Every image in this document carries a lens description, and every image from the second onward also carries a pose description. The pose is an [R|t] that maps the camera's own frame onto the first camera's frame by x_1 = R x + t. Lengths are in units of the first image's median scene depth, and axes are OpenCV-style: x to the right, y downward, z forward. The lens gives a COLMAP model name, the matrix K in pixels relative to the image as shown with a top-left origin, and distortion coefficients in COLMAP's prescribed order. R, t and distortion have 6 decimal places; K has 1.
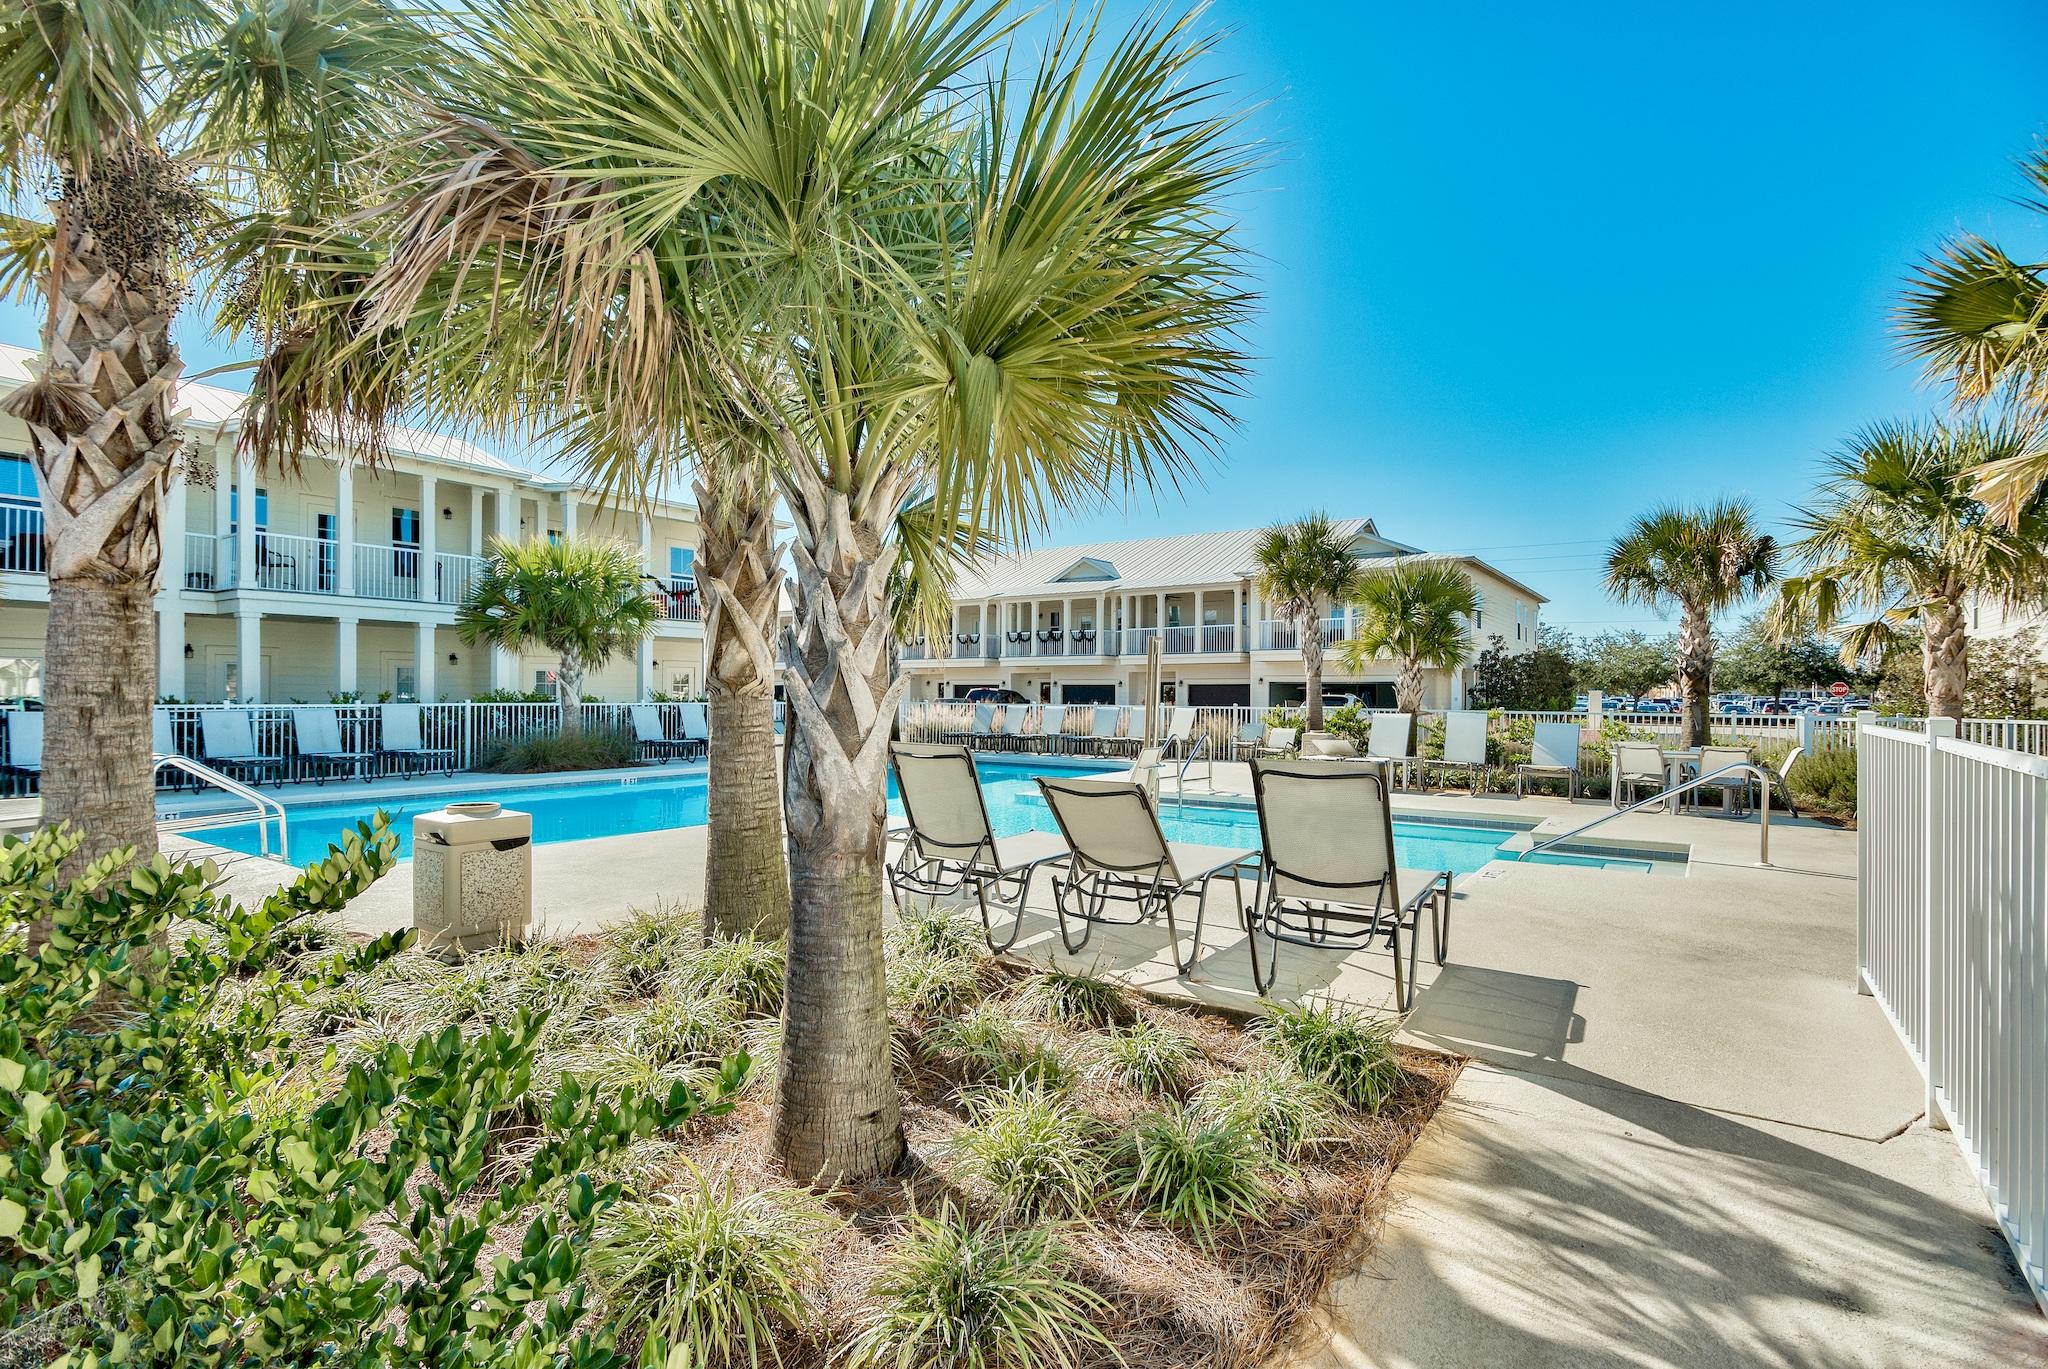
lens RADIAL K [[993.8, 0, 1025.6], [0, 993.8, 687.7], [0, 0, 1]] dist [-0.003121, 0.000266]
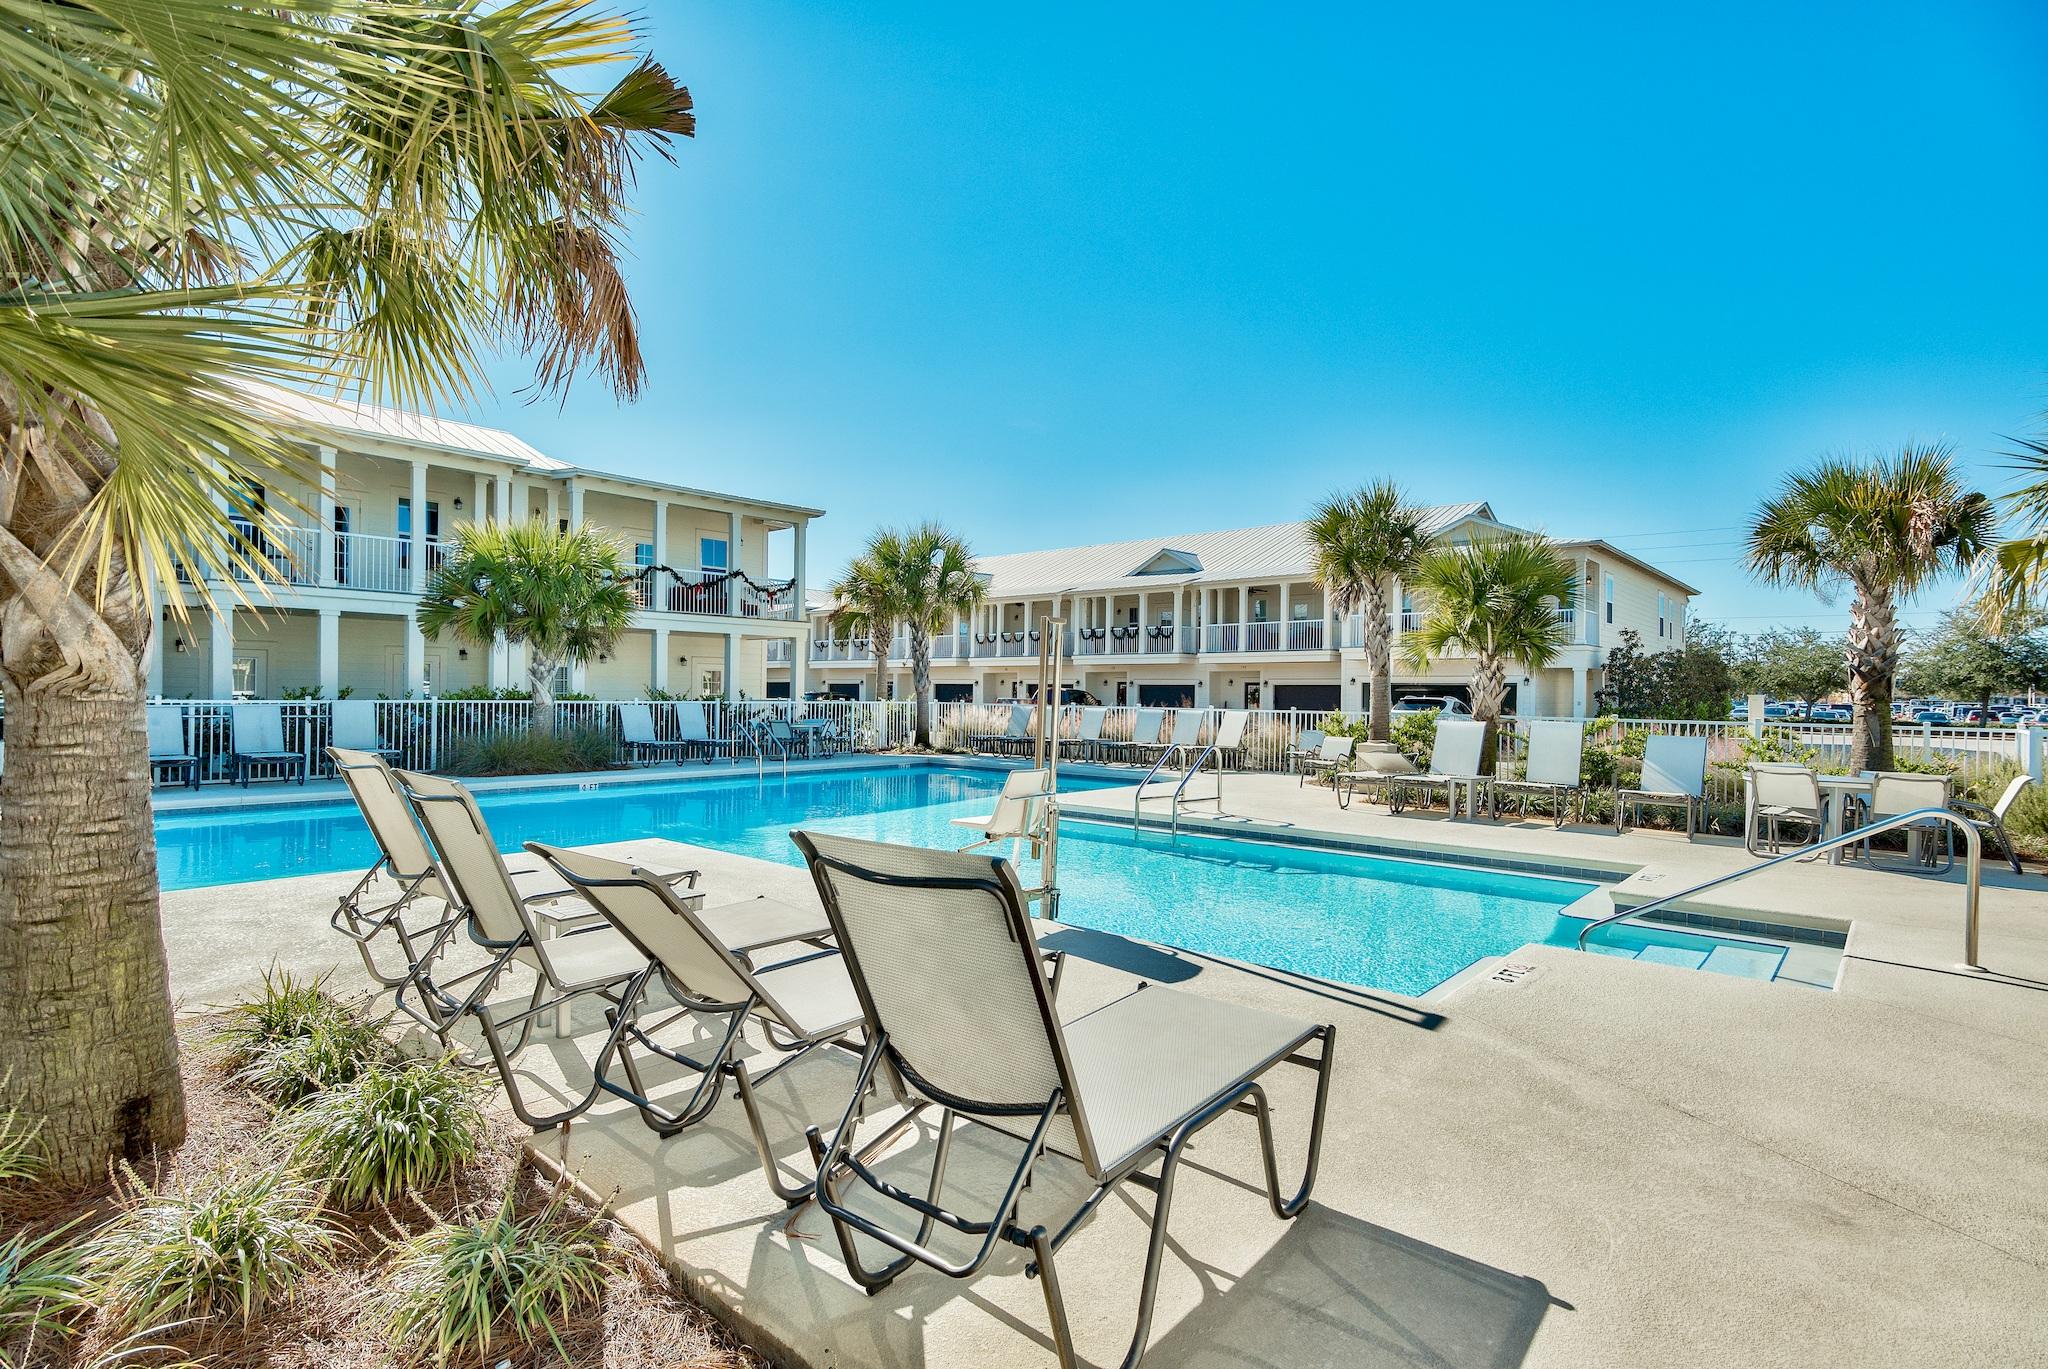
lens RADIAL K [[993.8, 0, 1021.1], [0, 993.8, 690.5], [0, 0, 1]] dist [-0.003121, 0.000266]
pose [[0.992472, 0.006057, -0.122319, 0.093955], [-0.005713, 0.999979, 0.003162, 0.000281], [0.122336, -0.002439, 0.992486, 0.128091]]
